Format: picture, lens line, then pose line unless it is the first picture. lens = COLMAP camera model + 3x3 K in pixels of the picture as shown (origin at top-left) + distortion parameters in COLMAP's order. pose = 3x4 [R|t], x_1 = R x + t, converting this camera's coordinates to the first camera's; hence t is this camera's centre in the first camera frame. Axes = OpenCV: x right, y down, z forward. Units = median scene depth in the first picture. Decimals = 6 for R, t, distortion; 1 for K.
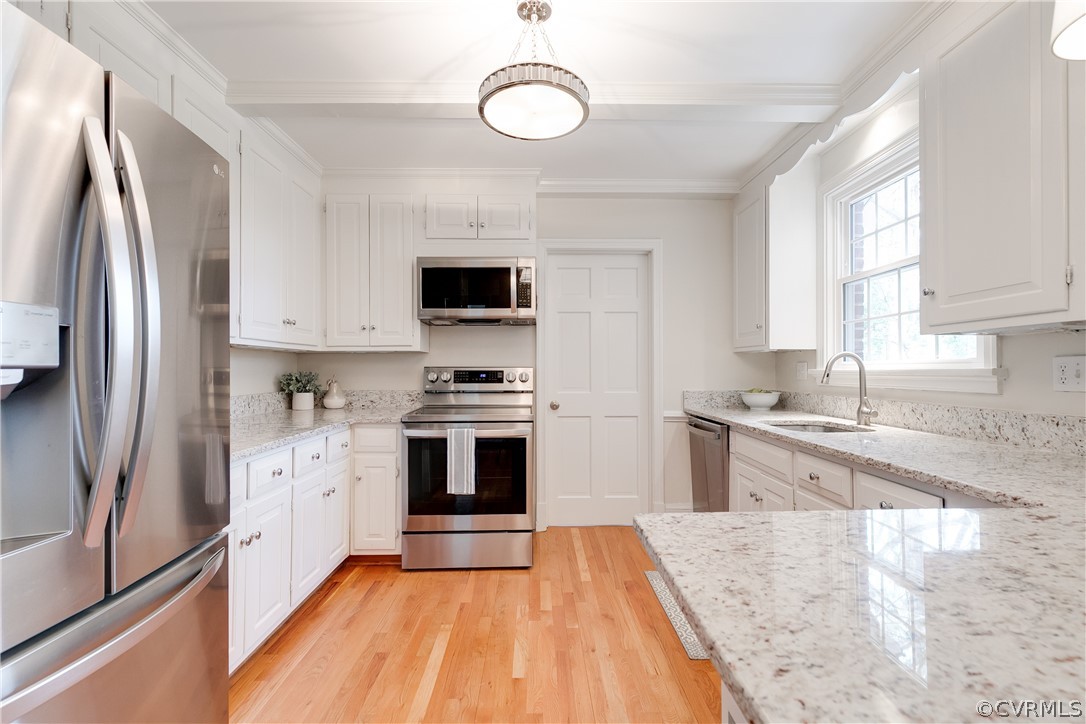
lens RADIAL K [[495.3, 0, 541.3], [0, 495.3, 365.9], [0, 0, 1]] dist [0.002305, -0.001678]
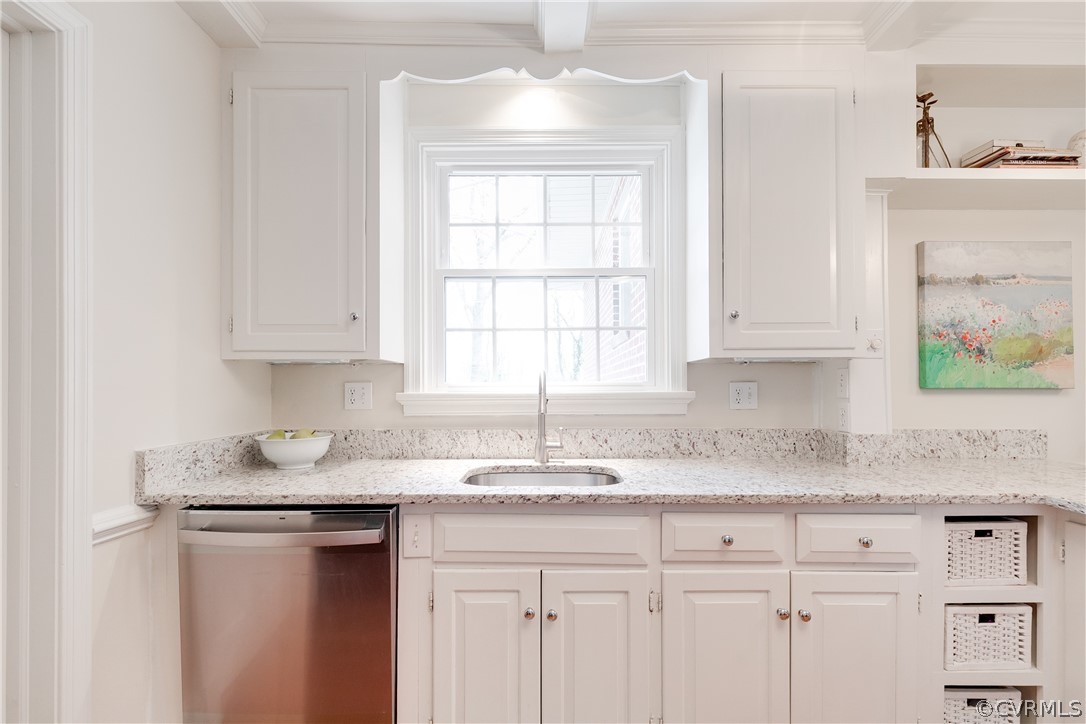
lens RADIAL K [[495.3, 0, 532.0], [0, 495.3, 382.8], [0, 0, 1]] dist [0.002305, -0.001678]
pose [[0.016032, 0.006903, 0.999848, -0.200939], [-0.003306, 0.999971, -0.006851, -0.005978], [-0.999866, -0.003196, 0.016054, 1.306644]]
